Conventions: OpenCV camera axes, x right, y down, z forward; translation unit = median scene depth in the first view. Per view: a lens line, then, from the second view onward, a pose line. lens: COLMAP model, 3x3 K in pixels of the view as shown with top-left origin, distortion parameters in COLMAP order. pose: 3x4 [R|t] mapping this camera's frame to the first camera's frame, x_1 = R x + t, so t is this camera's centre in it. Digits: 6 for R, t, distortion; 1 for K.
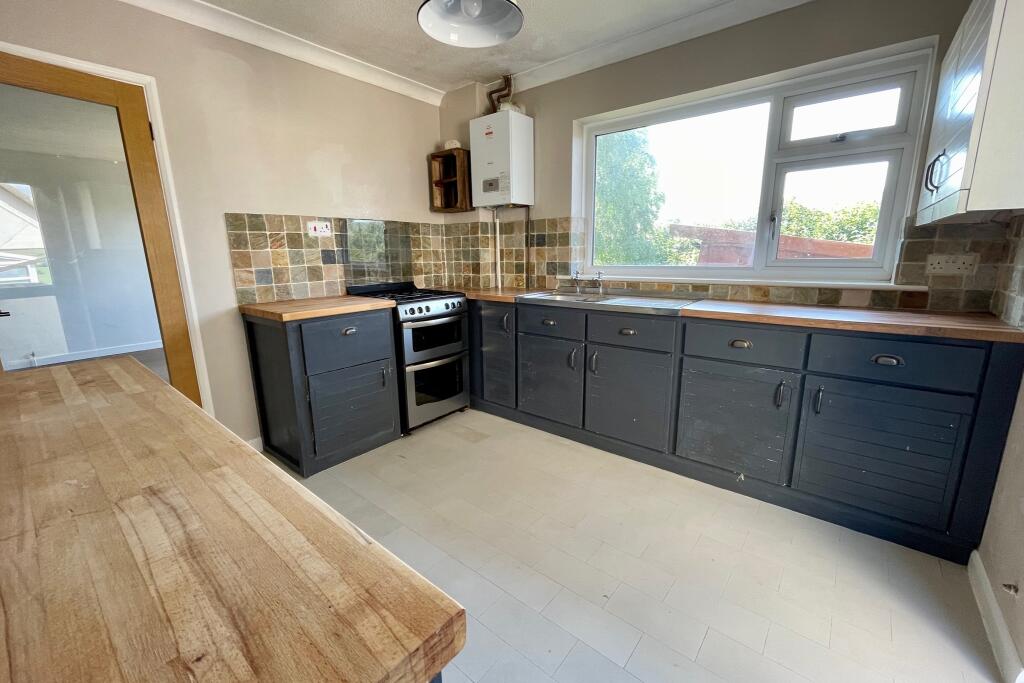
lens RADIAL K [[417.6, 0, 512.2], [0, 417.6, 341.3], [0, 0, 1]] dist [-0.001829, -0.000045]
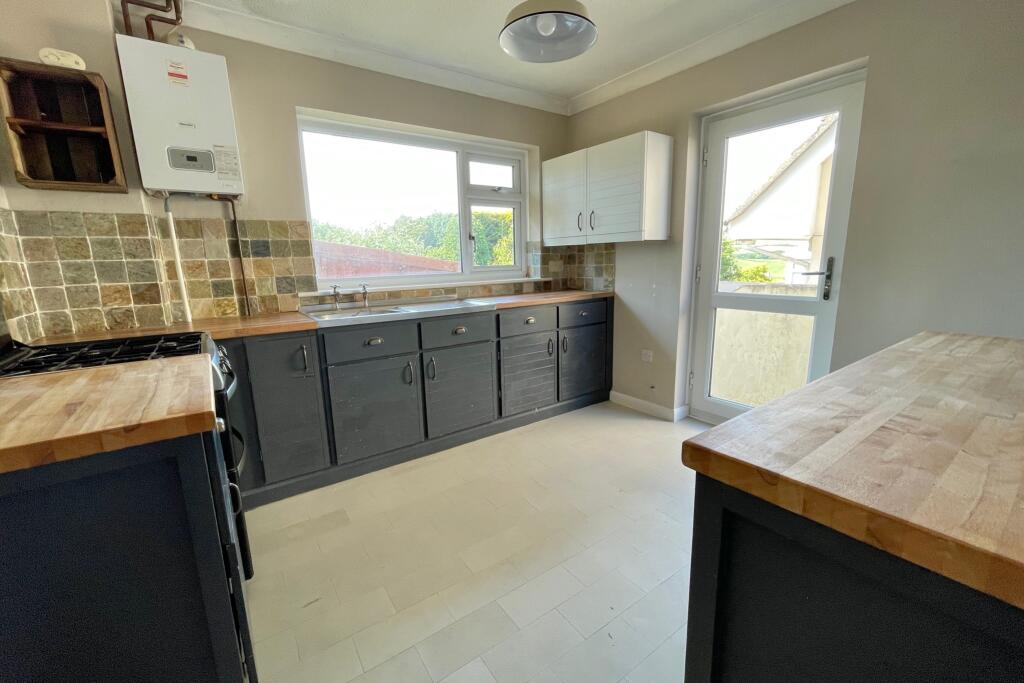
lens RADIAL K [[417.6, 0, 512.7], [0, 417.6, 339.6], [0, 0, 1]] dist [-0.001829, -0.000045]
pose [[0.258501, -0.181000, 0.948903, -0.554250], [0.218445, 0.967798, 0.125096, -0.081195], [-0.940988, 0.174946, 0.289715, 0.396755]]
